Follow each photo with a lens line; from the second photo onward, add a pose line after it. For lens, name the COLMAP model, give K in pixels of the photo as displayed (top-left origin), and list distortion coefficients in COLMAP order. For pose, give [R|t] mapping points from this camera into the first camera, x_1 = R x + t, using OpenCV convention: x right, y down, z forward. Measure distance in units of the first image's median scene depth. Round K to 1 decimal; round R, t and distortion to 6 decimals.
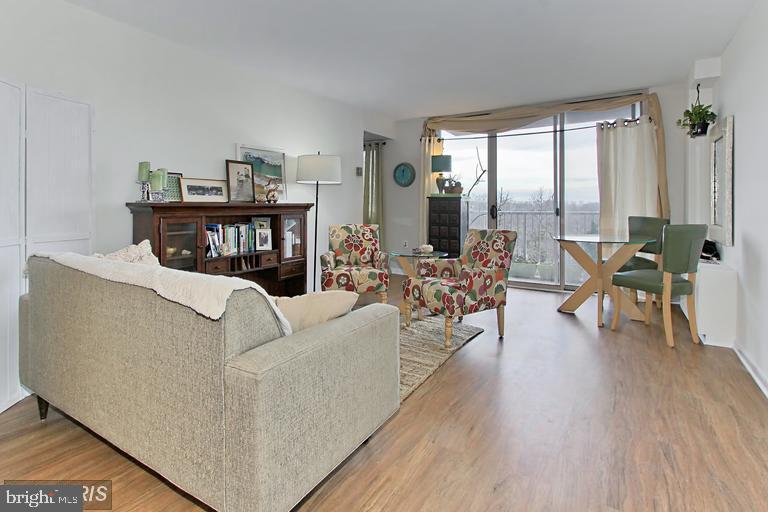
lens RADIAL K [[375.6, 0, 437.3], [0, 375.6, 202.6], [0, 0, 1]] dist [0.000012, 0.000874]
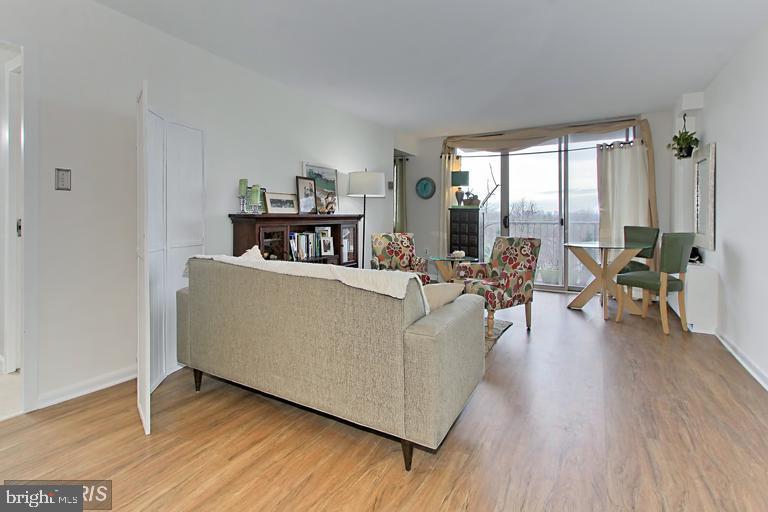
lens RADIAL K [[360.3, 0, 451.1], [0, 360.3, 213.4], [0, 0, 1]] dist [-0.000040, 0.000492]
pose [[0.997847, 0.002485, 0.065544, -0.124540], [-0.002601, 0.999995, 0.001687, -0.003156], [-0.065539, -0.001854, 0.997848, -0.092551]]
